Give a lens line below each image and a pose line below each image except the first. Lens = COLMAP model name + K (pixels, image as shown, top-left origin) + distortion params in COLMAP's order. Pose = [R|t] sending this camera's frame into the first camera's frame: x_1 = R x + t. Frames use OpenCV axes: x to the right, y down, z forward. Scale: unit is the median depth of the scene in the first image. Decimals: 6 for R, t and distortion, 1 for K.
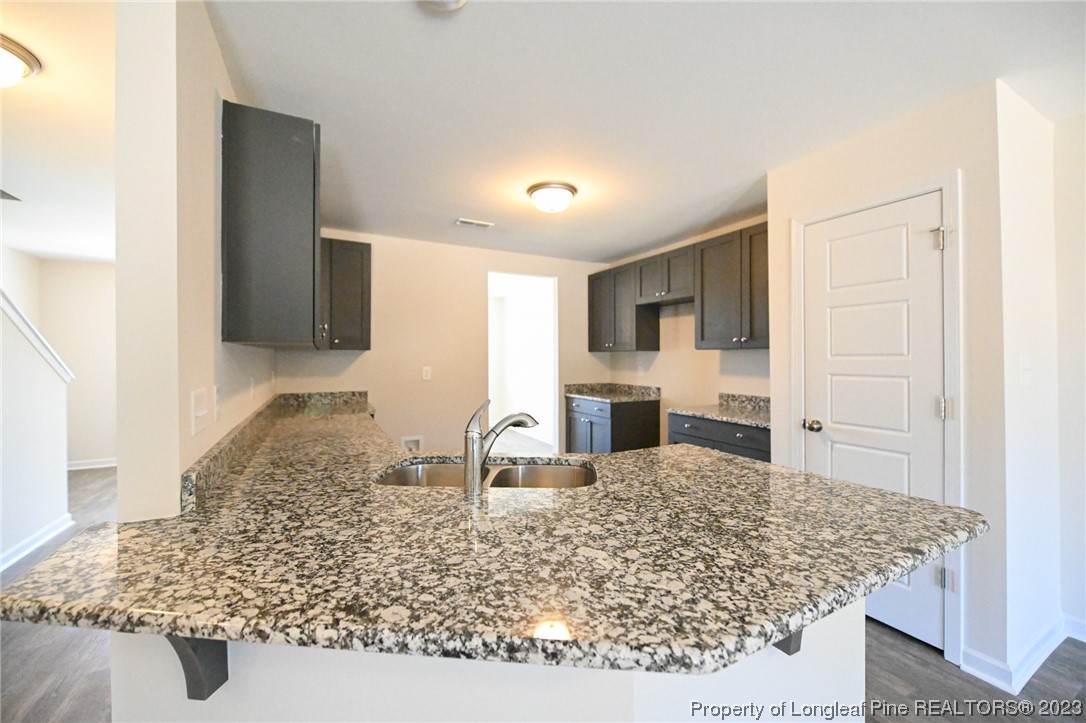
lens RADIAL K [[428.3, 0, 542.4], [0, 428.3, 355.9], [0, 0, 1]] dist [-0.009047, -0.000511]
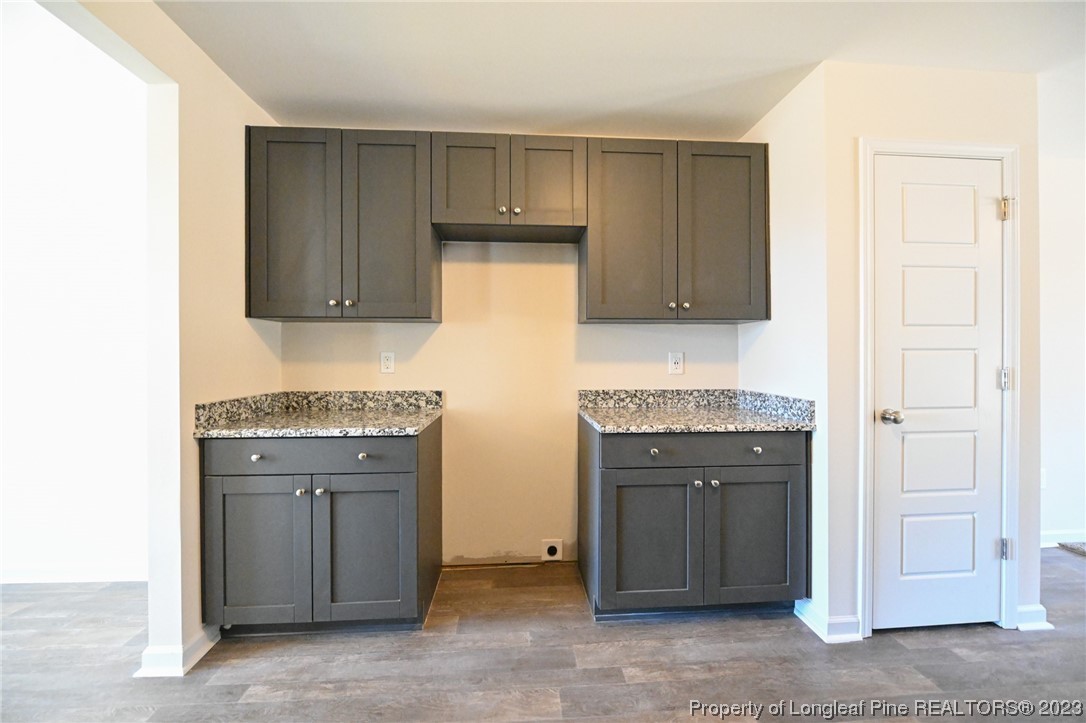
lens RADIAL K [[428.3, 0, 543.0], [0, 428.3, 354.4], [0, 0, 1]] dist [-0.009047, -0.000511]
pose [[0.397046, 0.003696, 0.917791, -0.208114], [-0.002993, 0.999992, -0.002732, 0.035682], [-0.917794, -0.001662, 0.397054, 0.823919]]
